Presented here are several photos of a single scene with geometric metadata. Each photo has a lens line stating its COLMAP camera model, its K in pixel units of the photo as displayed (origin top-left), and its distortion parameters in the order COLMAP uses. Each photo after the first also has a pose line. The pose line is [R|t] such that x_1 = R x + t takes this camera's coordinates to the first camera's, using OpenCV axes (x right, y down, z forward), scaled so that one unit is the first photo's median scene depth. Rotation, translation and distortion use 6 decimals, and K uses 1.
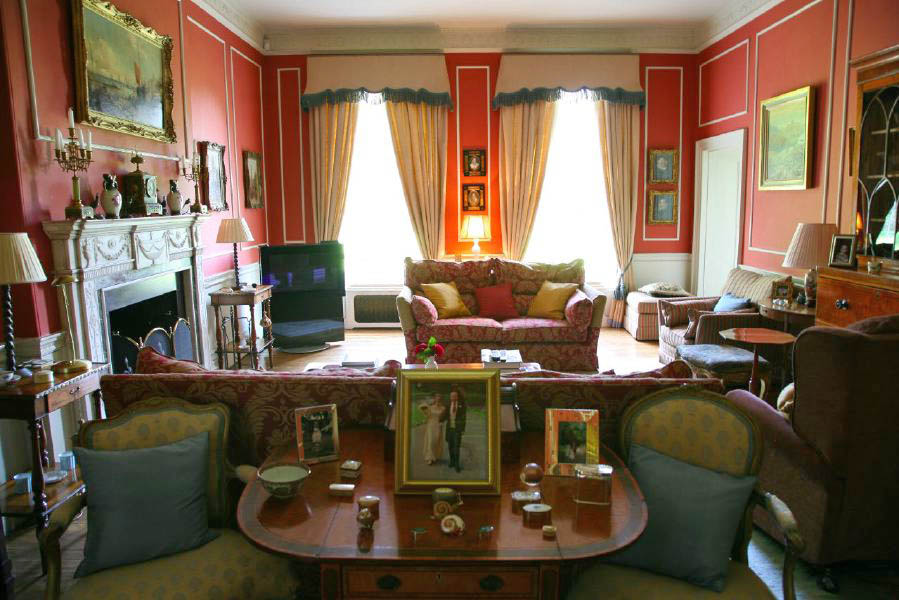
lens RADIAL K [[632.5, 0, 453.7], [0, 632.5, 297.2], [0, 0, 1]] dist [-0.087369, 0.037720]
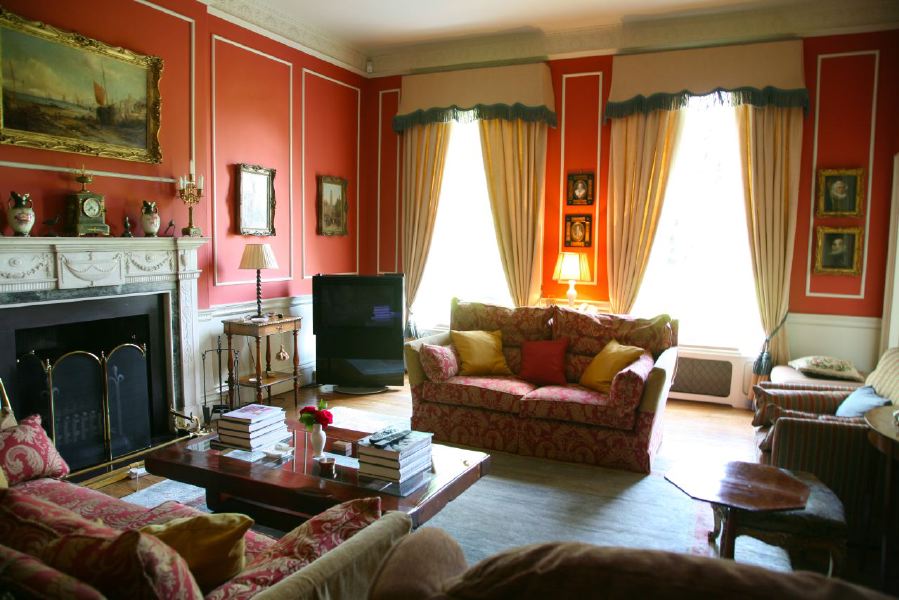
lens RADIAL K [[632.5, 0, 456.0], [0, 632.5, 295.9], [0, 0, 1]] dist [-0.087369, 0.037720]
pose [[0.904536, 0.064295, -0.421522, 0.253113], [-0.089143, 0.995236, -0.039485, -0.028292], [0.416975, 0.073292, 0.905958, 0.206331]]
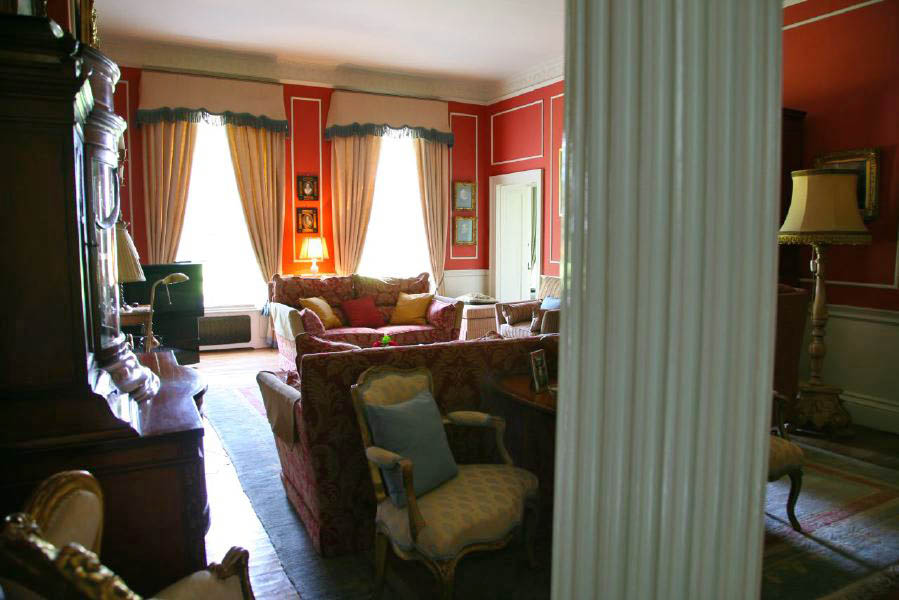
lens RADIAL K [[632.5, 0, 446.1], [0, 632.5, 298.7], [0, 0, 1]] dist [-0.087369, 0.037720]
pose [[0.885898, -0.035732, 0.462501, -0.269958], [0.058195, 0.997713, -0.034390, 0.024724], [-0.460215, 0.057381, 0.885951, -0.039170]]
